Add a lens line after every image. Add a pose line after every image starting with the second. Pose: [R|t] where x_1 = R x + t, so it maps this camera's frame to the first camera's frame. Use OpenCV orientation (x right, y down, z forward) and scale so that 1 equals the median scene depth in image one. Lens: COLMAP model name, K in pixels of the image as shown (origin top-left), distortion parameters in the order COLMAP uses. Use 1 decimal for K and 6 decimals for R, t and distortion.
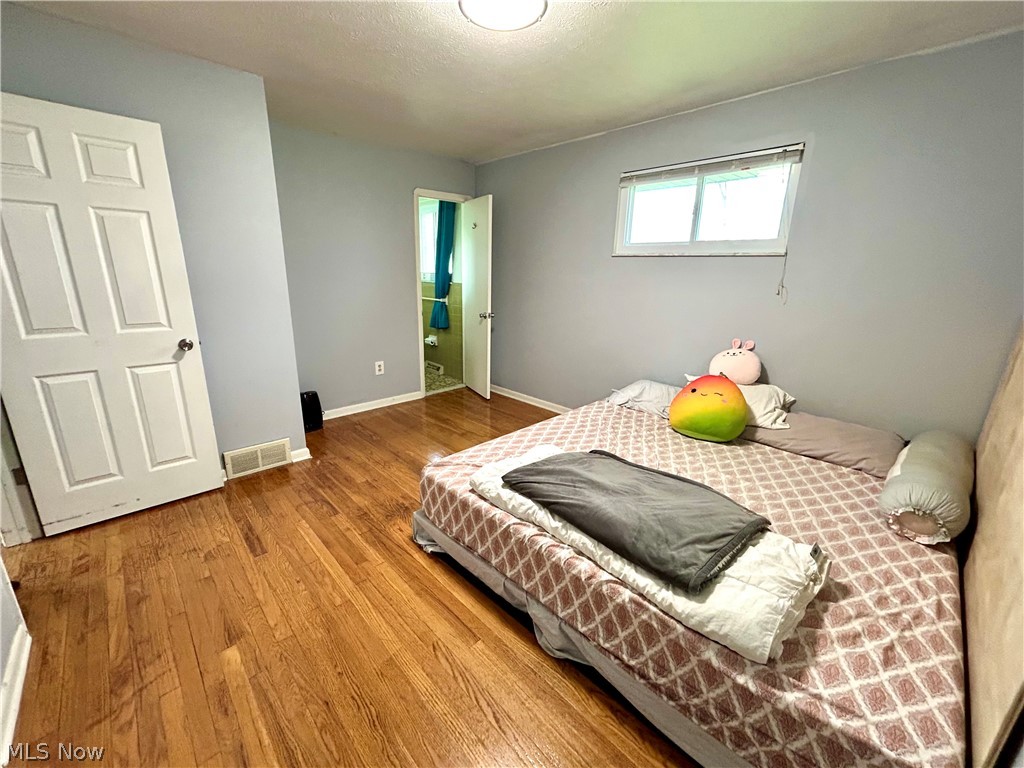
lens RADIAL K [[415.9, 0, 510.7], [0, 415.9, 382.7], [0, 0, 1]] dist [-0.002300, -0.000129]
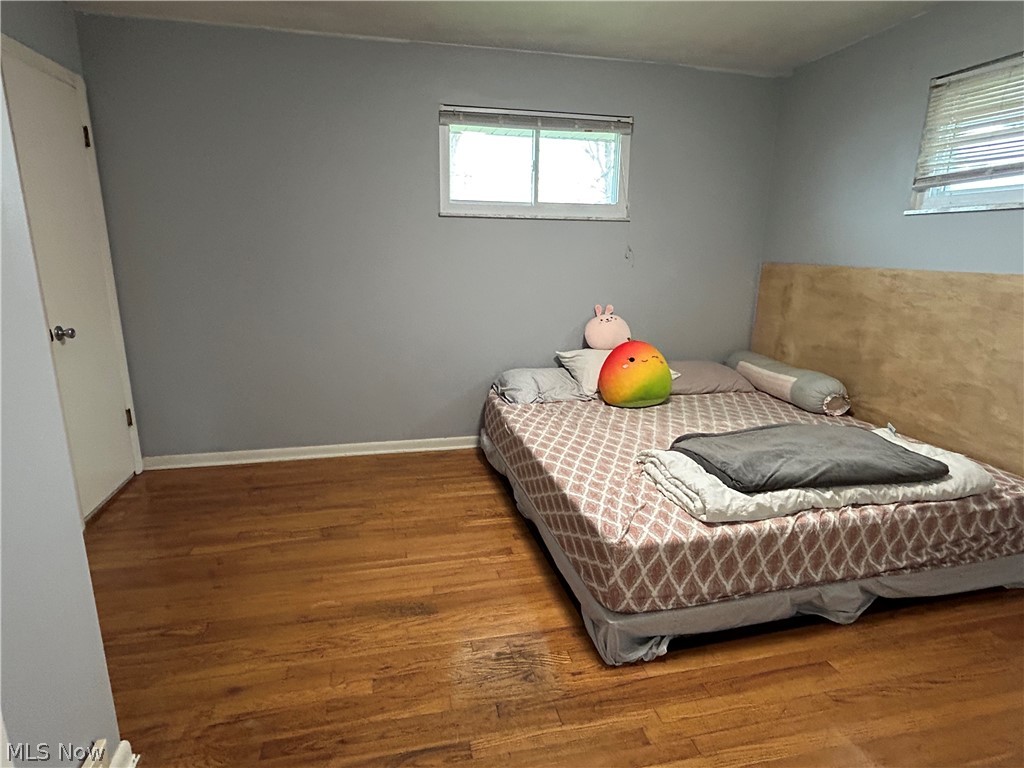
lens RADIAL K [[564.8, 0, 508.7], [0, 564.8, 385.7], [0, 0, 1]] dist [-0.008245, 0.004929]
pose [[0.511368, -0.217389, 0.831411, -1.022194], [0.228039, 0.967117, 0.112614, -0.171633], [-0.828554, 0.132007, 0.544126, 0.687091]]
